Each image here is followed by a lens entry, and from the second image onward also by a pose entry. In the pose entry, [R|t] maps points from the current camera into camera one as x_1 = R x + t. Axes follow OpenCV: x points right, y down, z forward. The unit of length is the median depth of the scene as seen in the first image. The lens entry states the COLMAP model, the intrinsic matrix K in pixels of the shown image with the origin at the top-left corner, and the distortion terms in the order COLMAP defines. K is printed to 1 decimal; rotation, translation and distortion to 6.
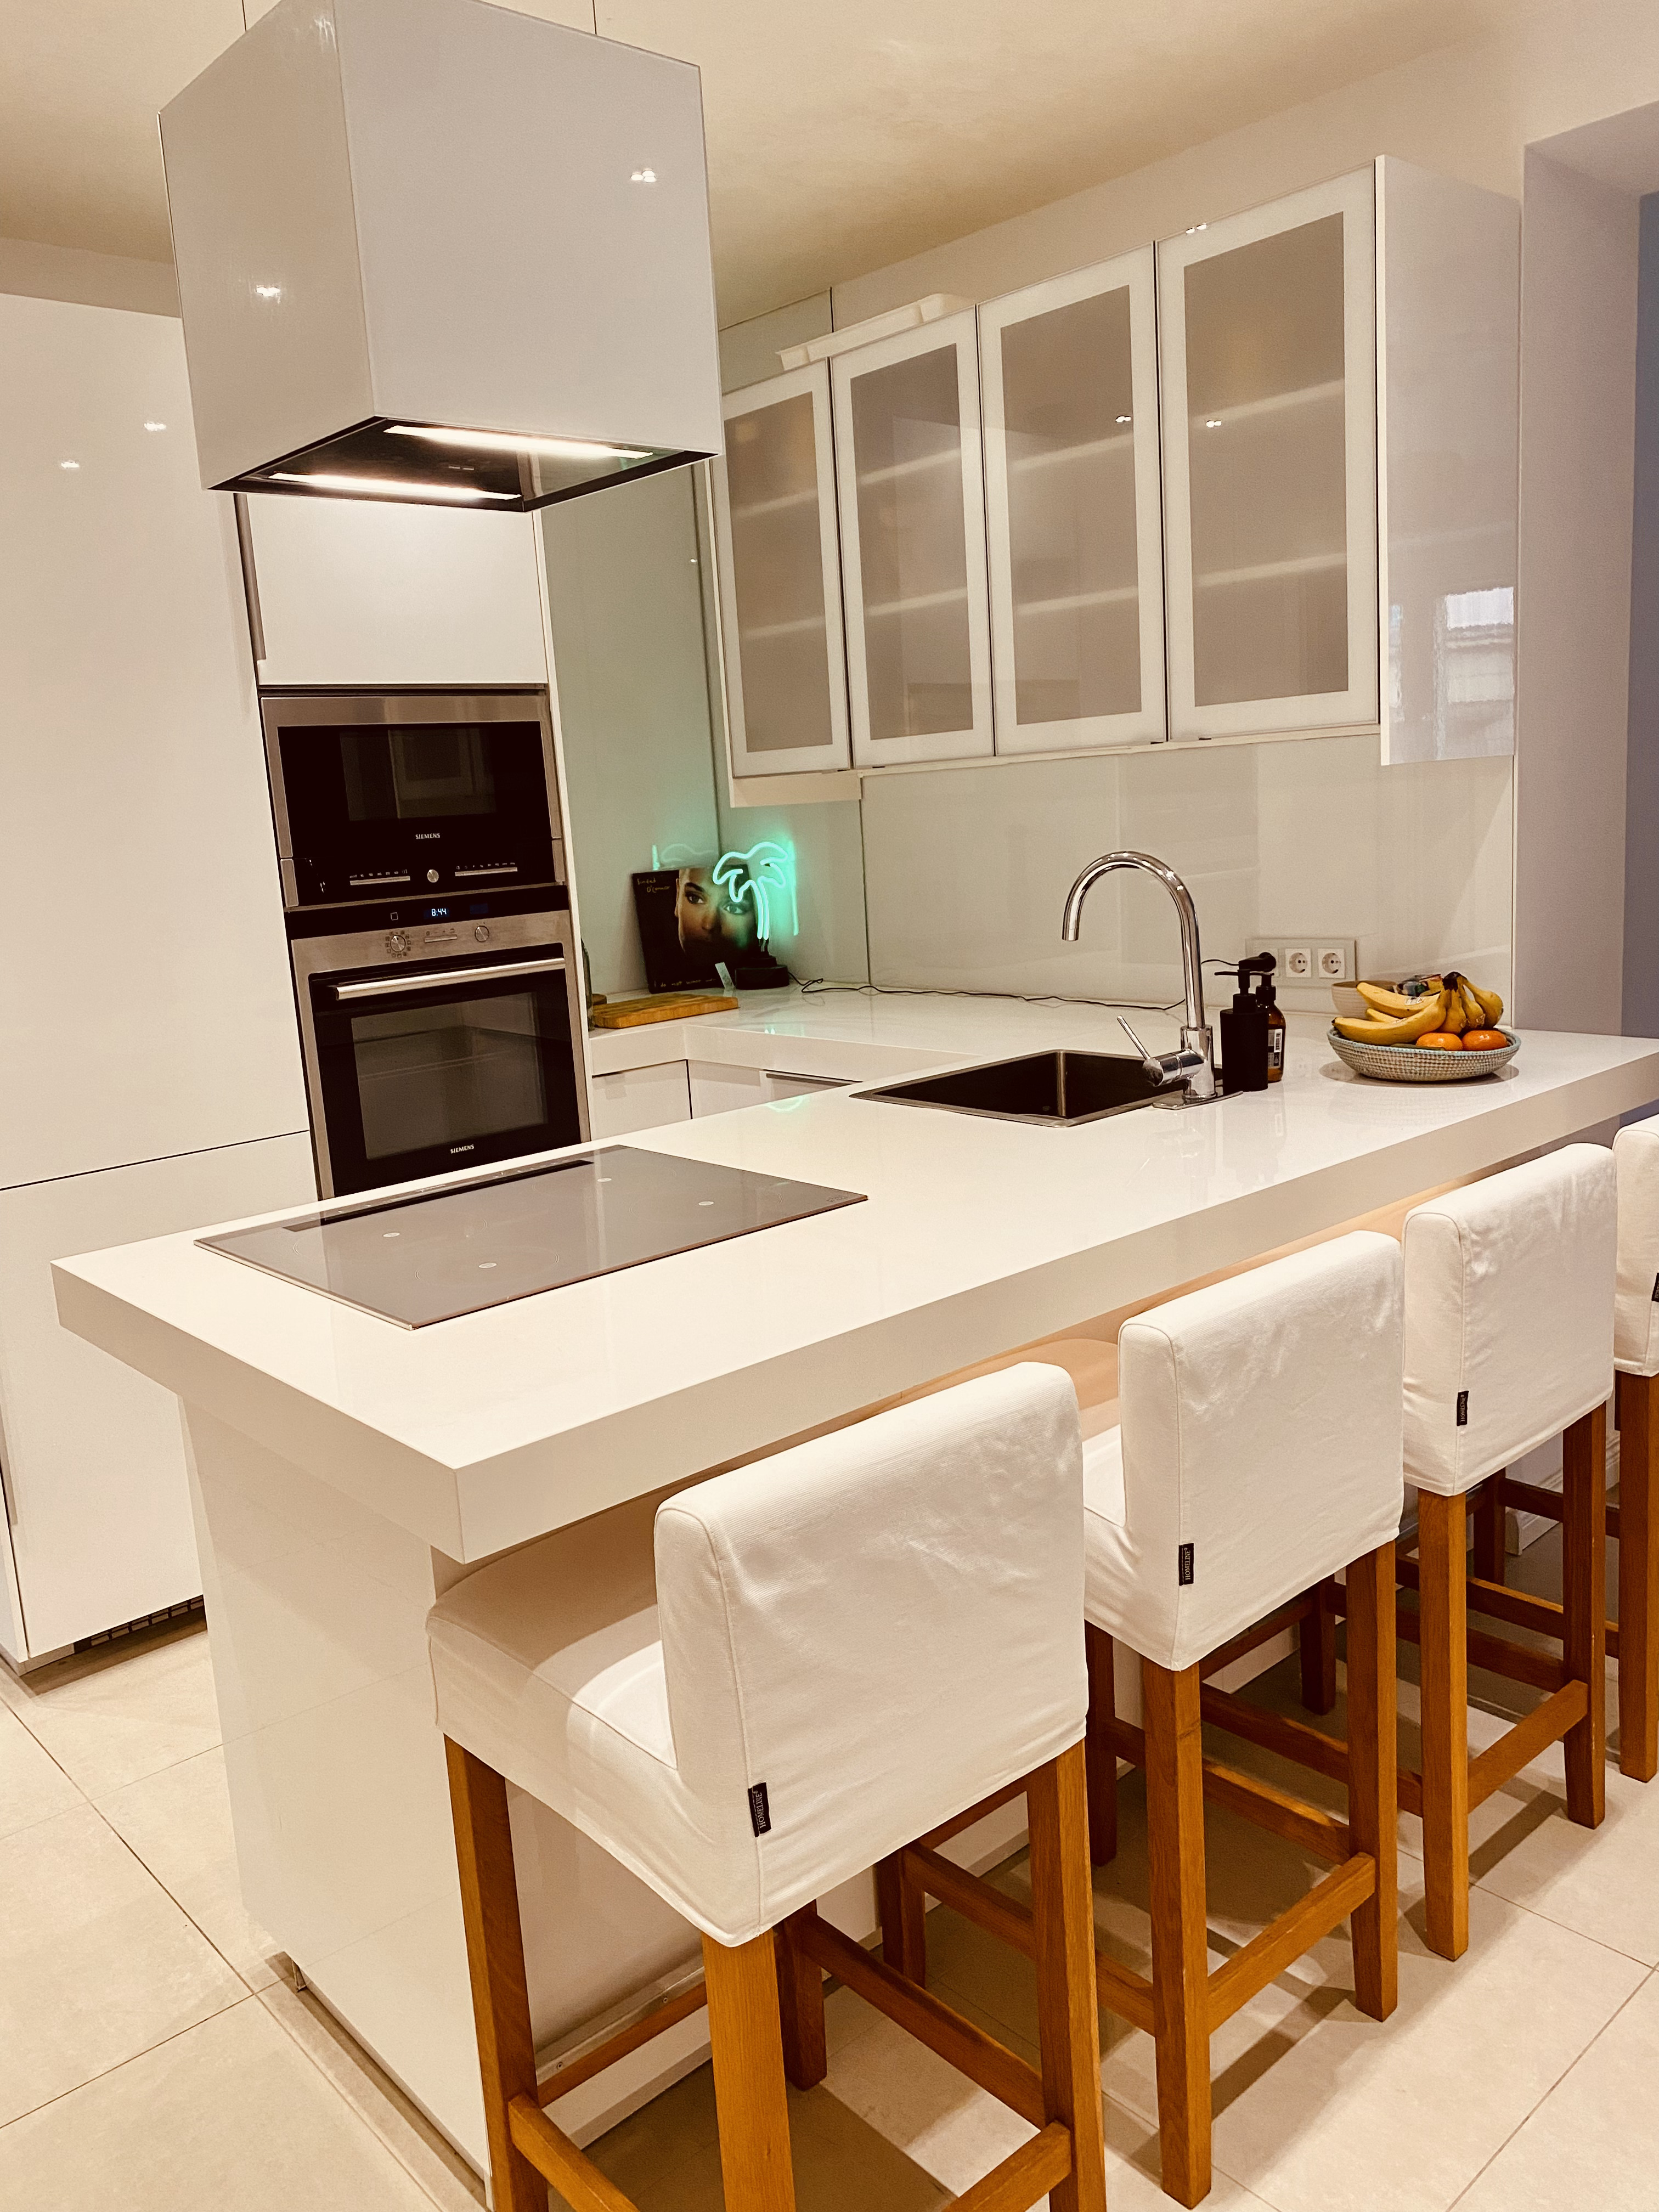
lens RADIAL K [[1682.0, 0, 825.8], [0, 1682.0, 1114.4], [0, 0, 1]] dist [-0.000177, -0.003453]
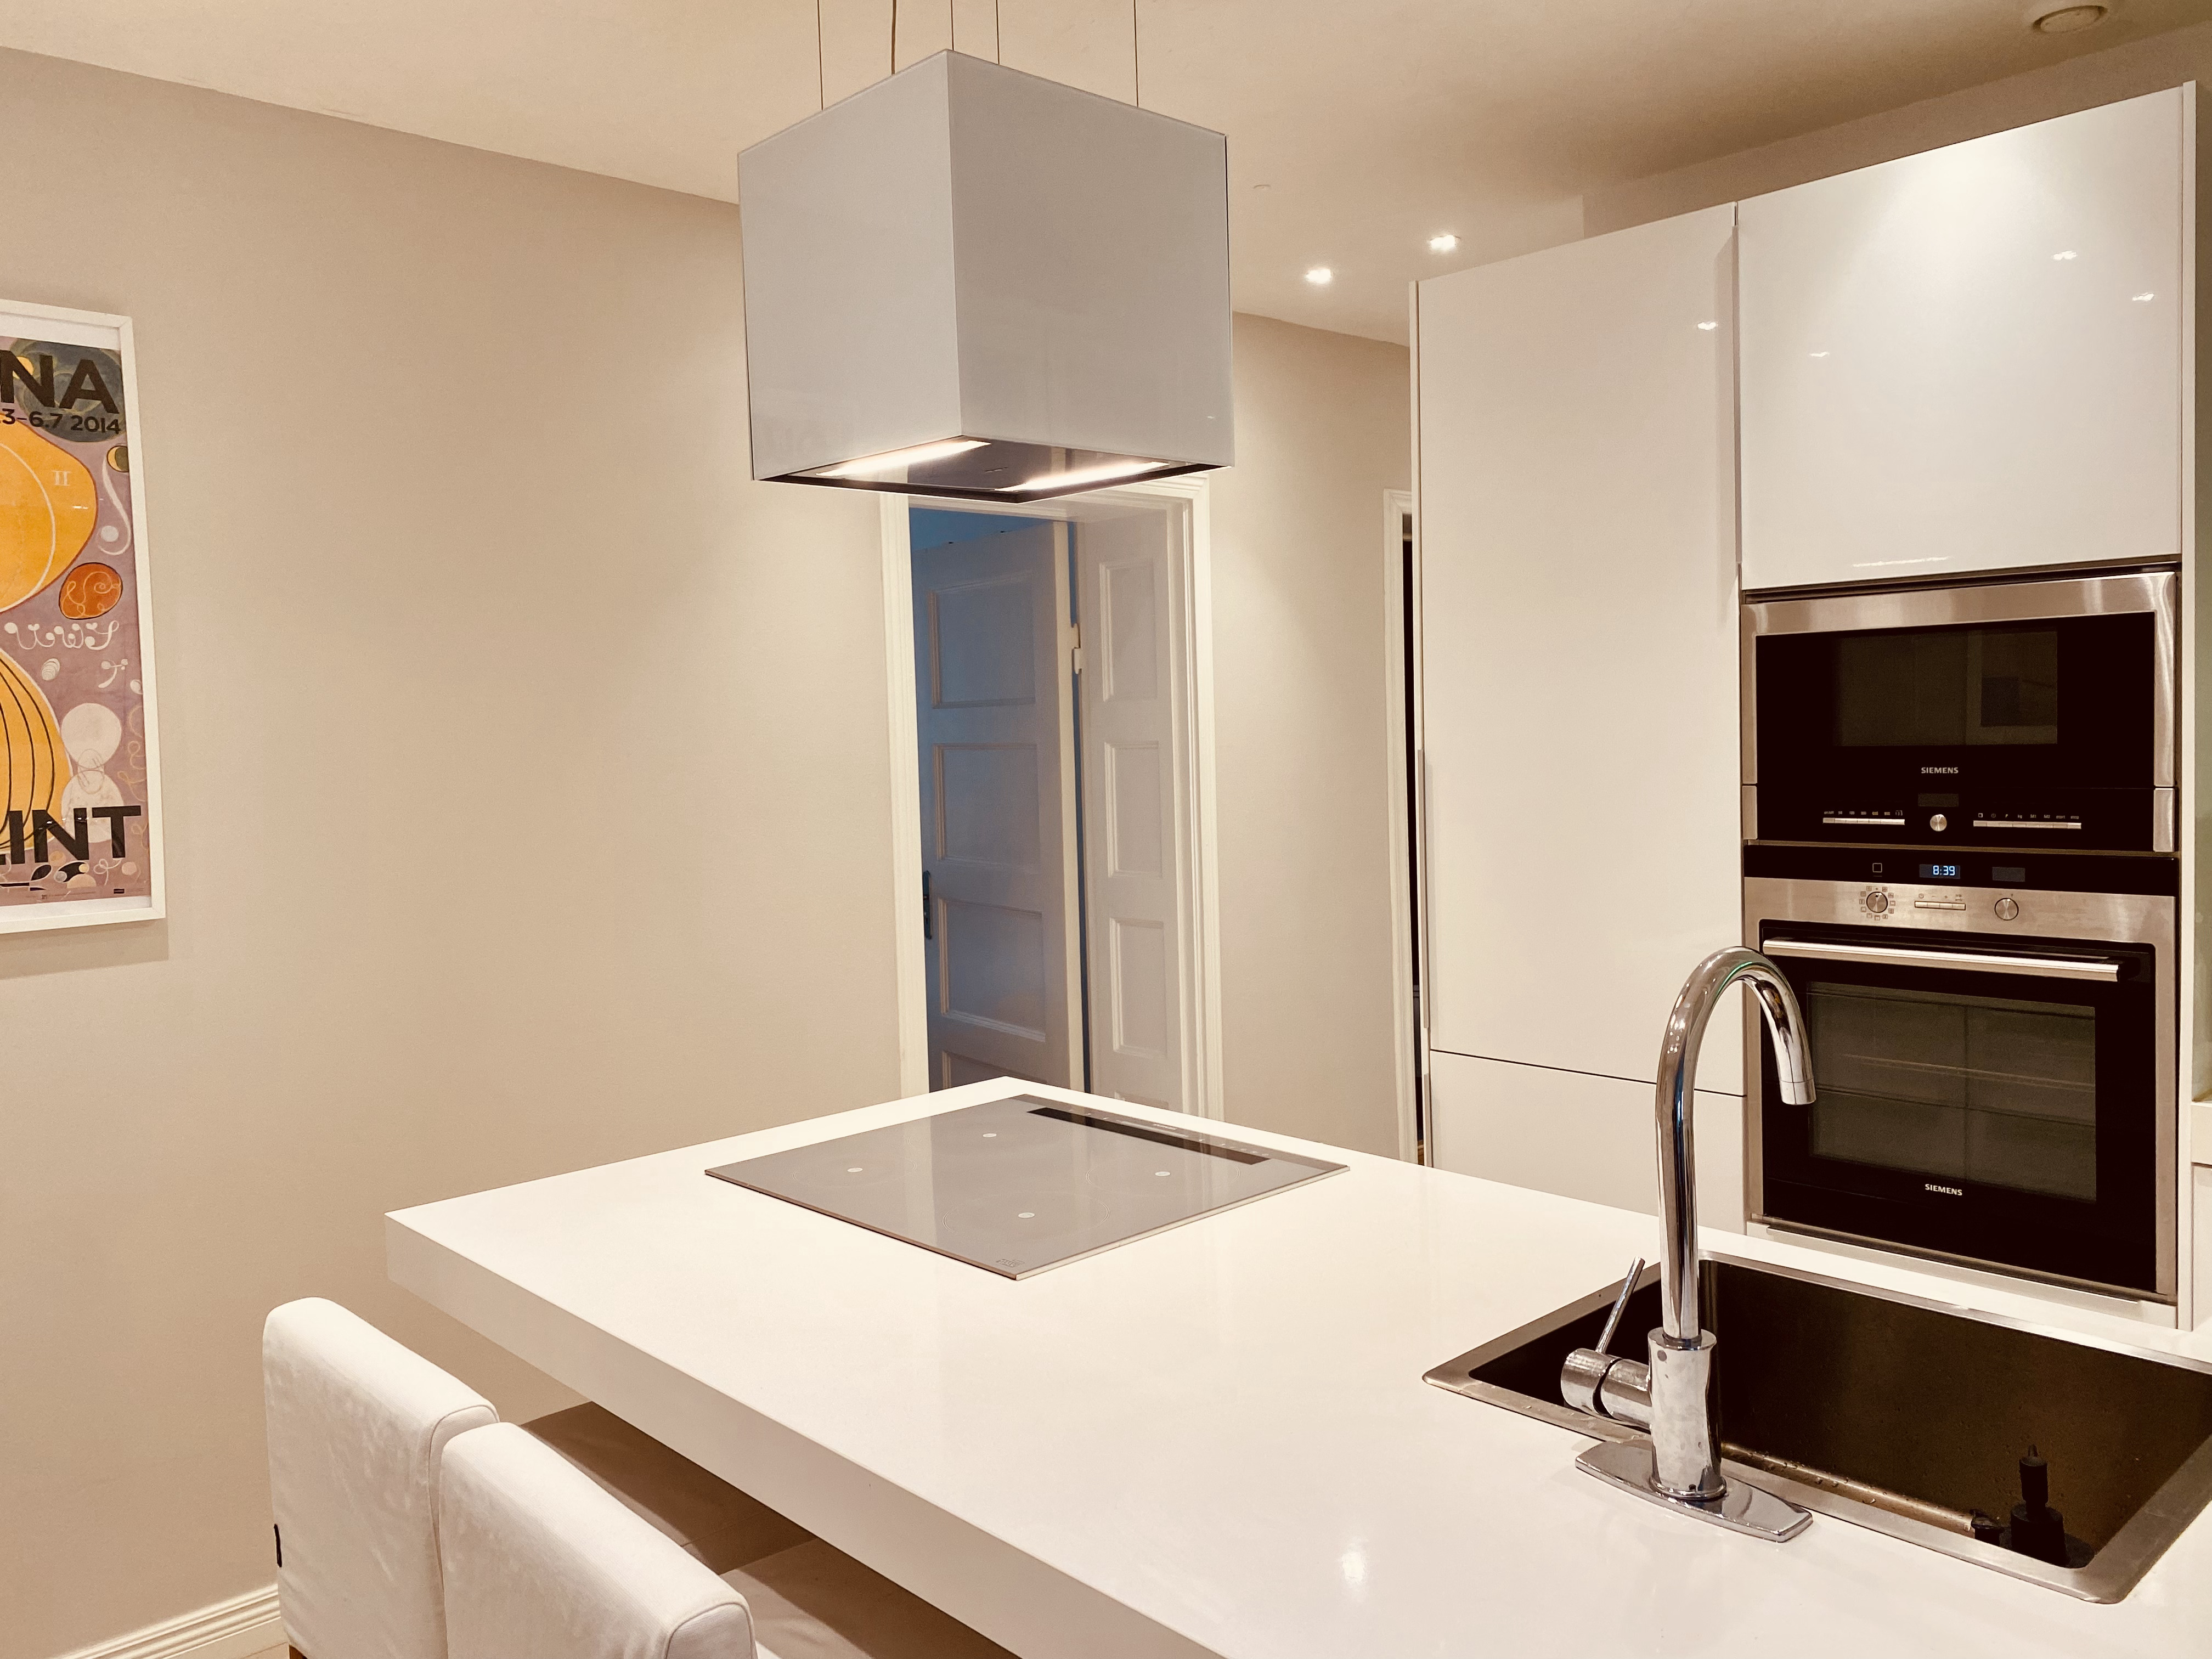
lens RADIAL K [[1682.0, 0, 1117.2], [0, 1682.0, 825.1], [0, 0, 1]] dist [-0.000177, -0.003453]
pose [[0.013370, 0.116245, -0.993131, 0.539238], [-0.159357, 0.980772, 0.112654, -0.176098], [0.987130, 0.156757, 0.031637, 0.646574]]
